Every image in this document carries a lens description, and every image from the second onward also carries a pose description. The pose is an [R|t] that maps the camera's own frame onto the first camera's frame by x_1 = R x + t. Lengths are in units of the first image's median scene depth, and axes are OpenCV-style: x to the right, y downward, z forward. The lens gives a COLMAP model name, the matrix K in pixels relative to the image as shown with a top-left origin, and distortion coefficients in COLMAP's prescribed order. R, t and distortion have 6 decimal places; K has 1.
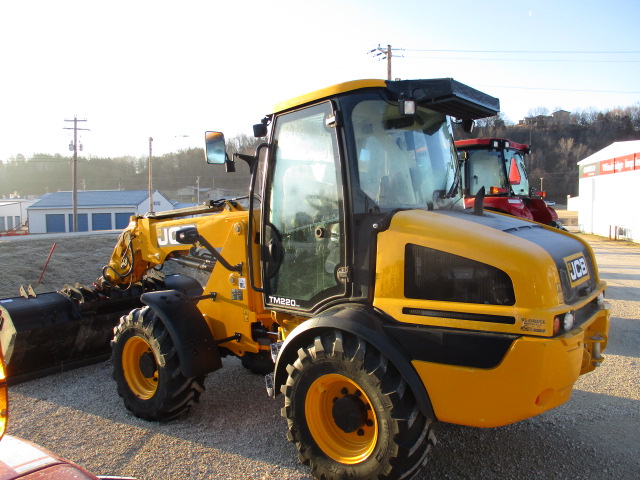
lens RADIAL K [[543.9, 0, 320.4], [0, 543.9, 238.7], [0, 0, 1]] dist [-0.050042, 0.027405]
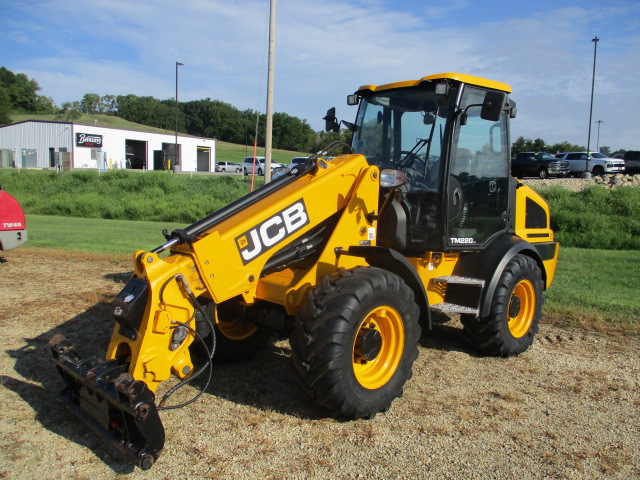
lens RADIAL K [[543.9, 0, 321.7], [0, 543.9, 240.7], [0, 0, 1]] dist [-0.050042, 0.027405]
pose [[0.113214, -0.039592, 0.992781, -1.581315], [-0.012920, 0.999063, 0.041316, 0.083126], [-0.993487, -0.017504, 0.112597, 1.425096]]
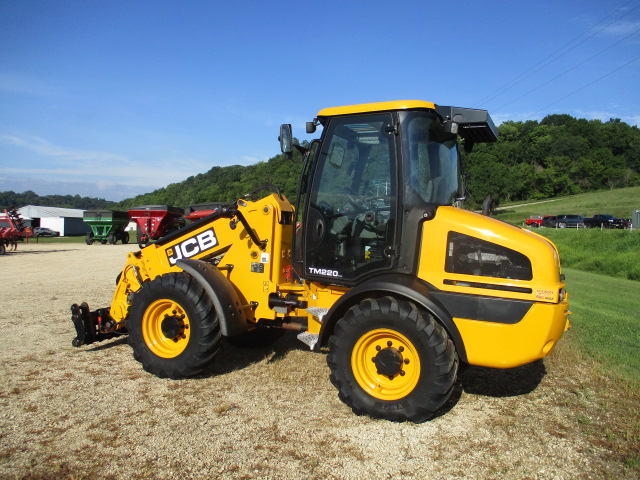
lens RADIAL K [[543.9, 0, 322.0], [0, 543.9, 243.1], [0, 0, 1]] dist [-0.050042, 0.027405]
pose [[0.965535, 0.085977, 0.245662, -0.450548], [-0.086151, 0.996231, -0.010058, 0.077158], [-0.245601, -0.011453, 0.969303, -0.191574]]
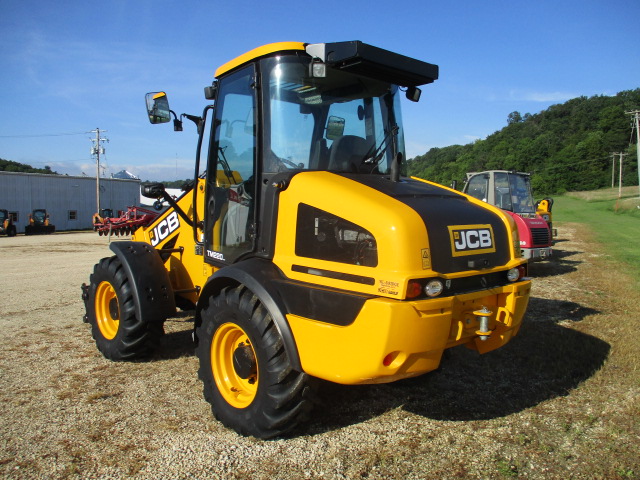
lens RADIAL K [[543.9, 0, 318.7], [0, 543.9, 238.4], [0, 0, 1]] dist [-0.050042, 0.027405]
pose [[0.984762, 0.069852, -0.159263, 0.359704], [-0.063415, 0.996965, 0.045158, 0.027236], [0.161934, -0.034370, 0.986203, -0.012848]]
